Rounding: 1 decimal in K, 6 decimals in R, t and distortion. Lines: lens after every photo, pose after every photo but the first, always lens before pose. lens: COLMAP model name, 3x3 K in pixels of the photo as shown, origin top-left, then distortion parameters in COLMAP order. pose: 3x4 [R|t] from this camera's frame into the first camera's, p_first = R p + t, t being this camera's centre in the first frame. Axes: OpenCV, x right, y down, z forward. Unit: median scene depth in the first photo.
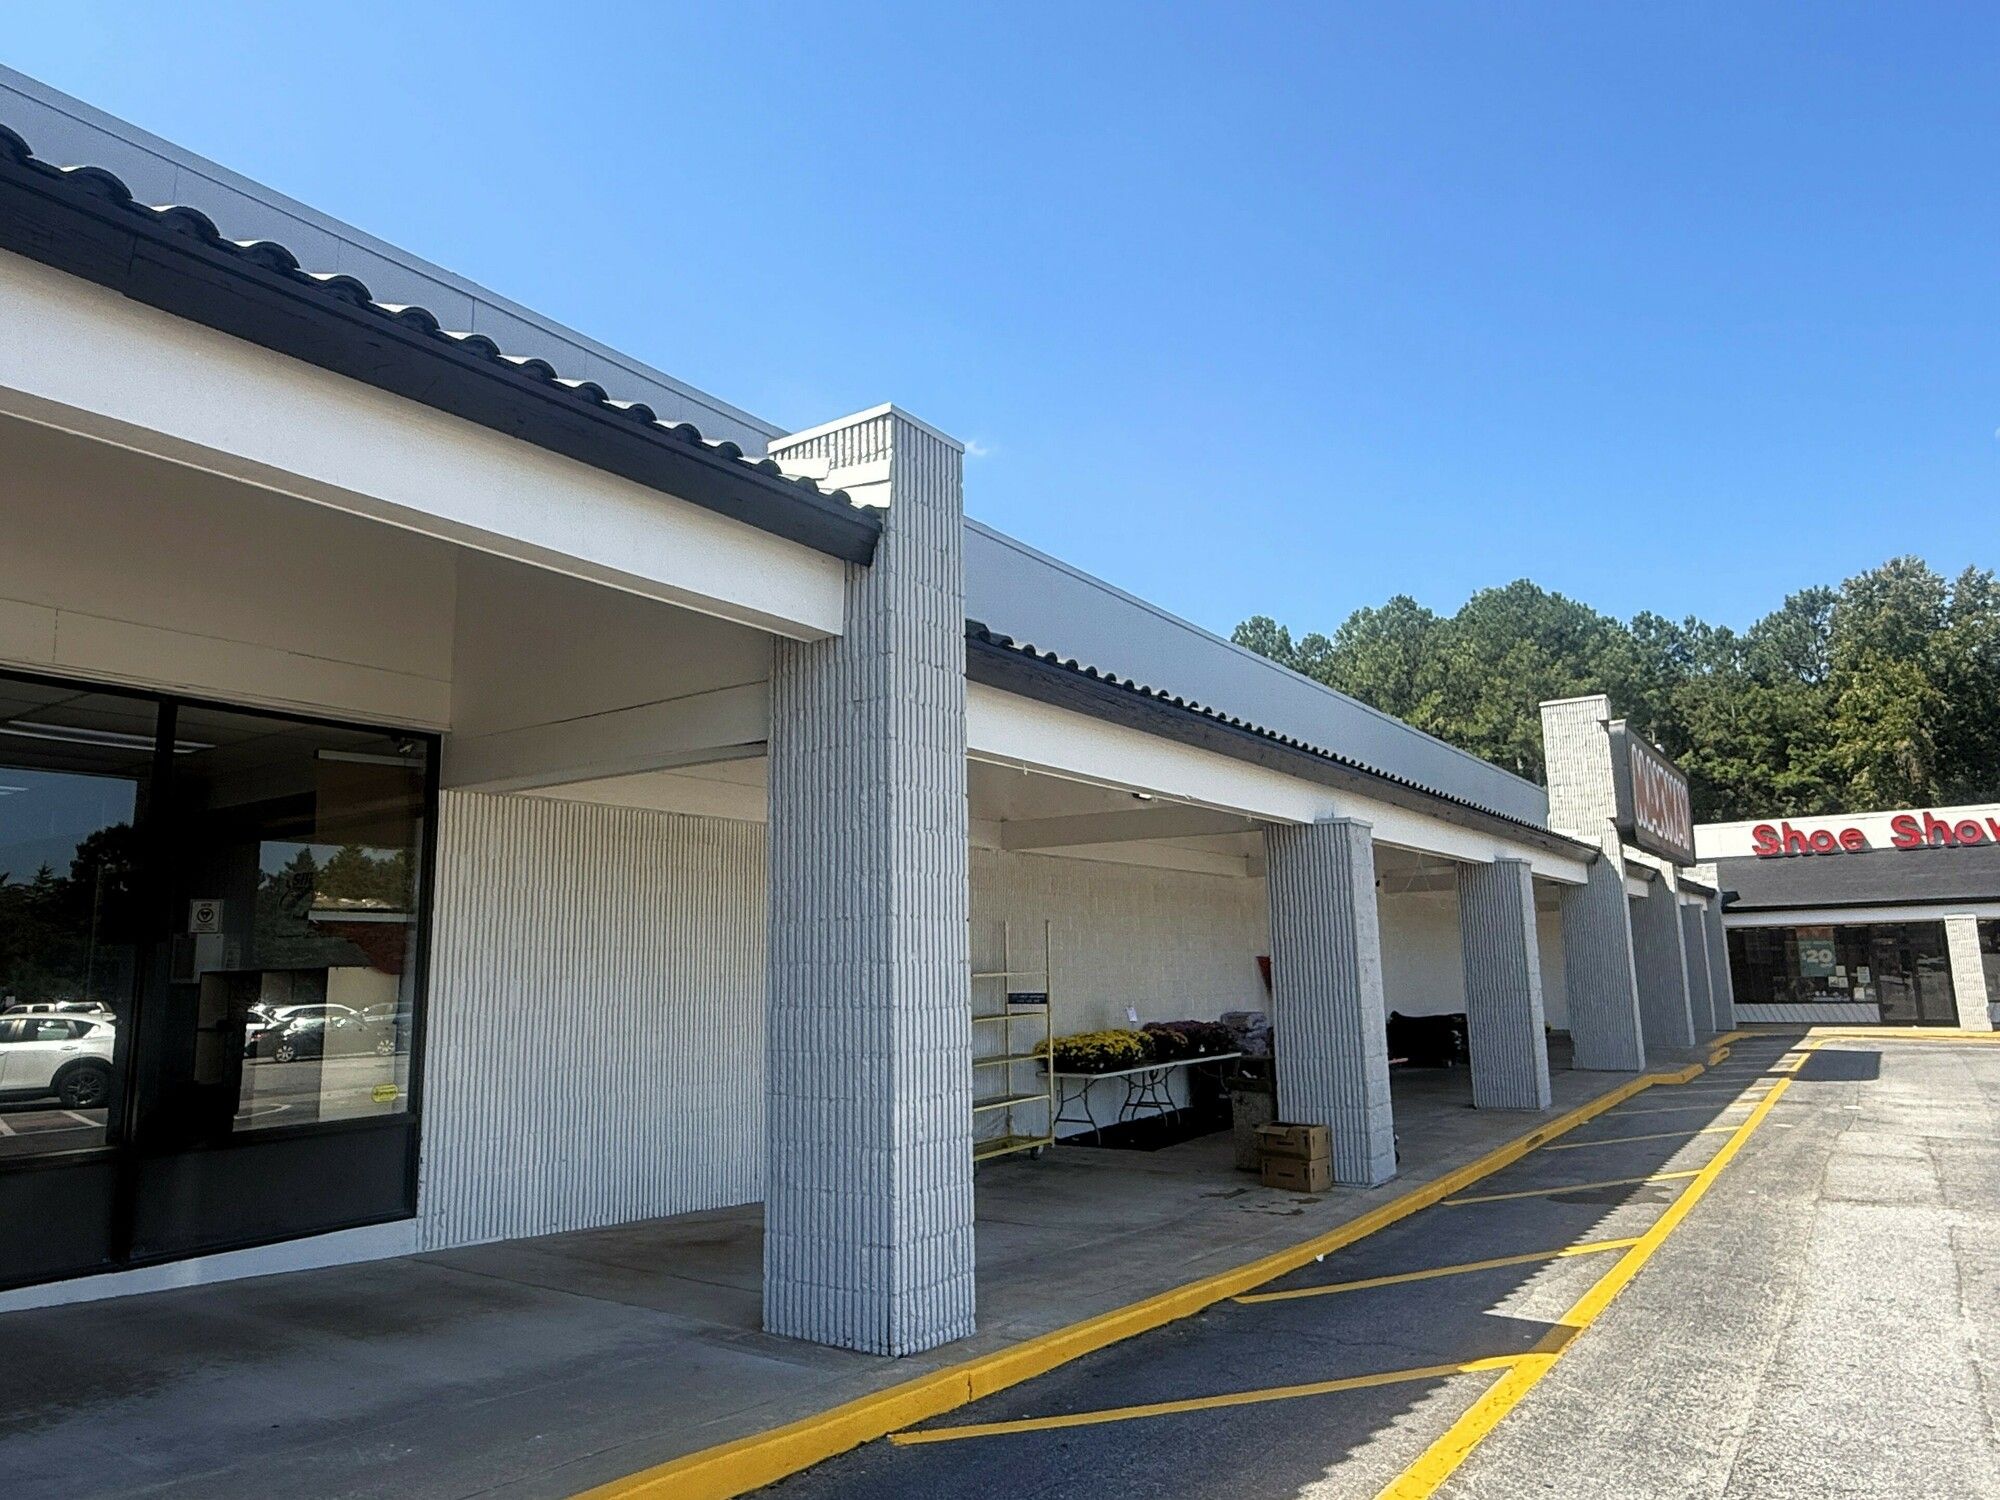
lens RADIAL K [[1257.0, 0, 1000.0], [0, 1257.0, 750.0], [0, 0, 1]] dist [-0.001049, -0.001775]
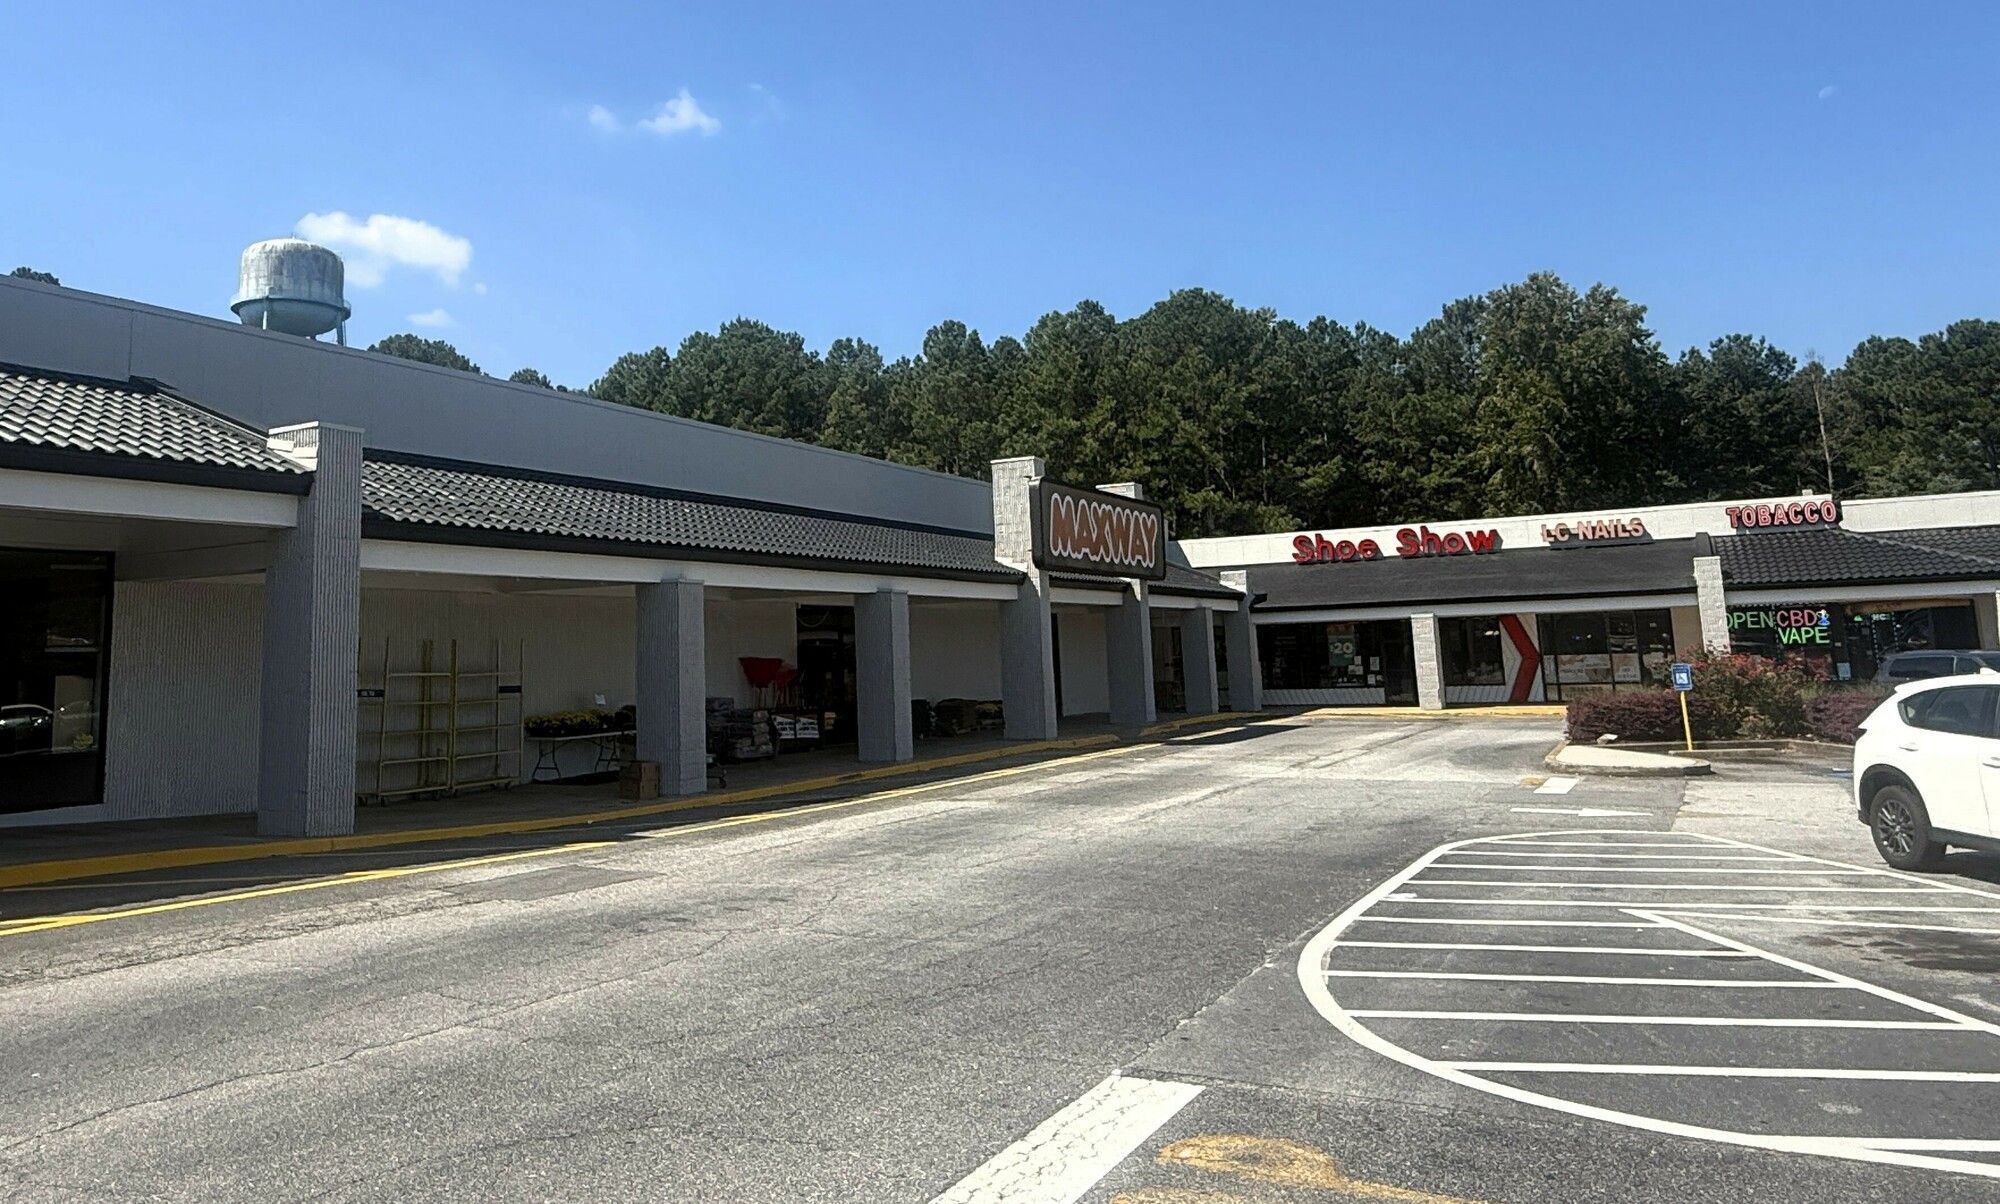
lens RADIAL K [[1633.2, 0, 998.5], [0, 1633.2, 417.2], [0, 0, 1]] dist [-0.000482, -0.008852]
pose [[0.997829, -0.001470, 0.065834, 0.228632], [-0.000184, 0.999685, 0.025106, -0.087943], [-0.065850, -0.025064, 0.997515, -0.485329]]
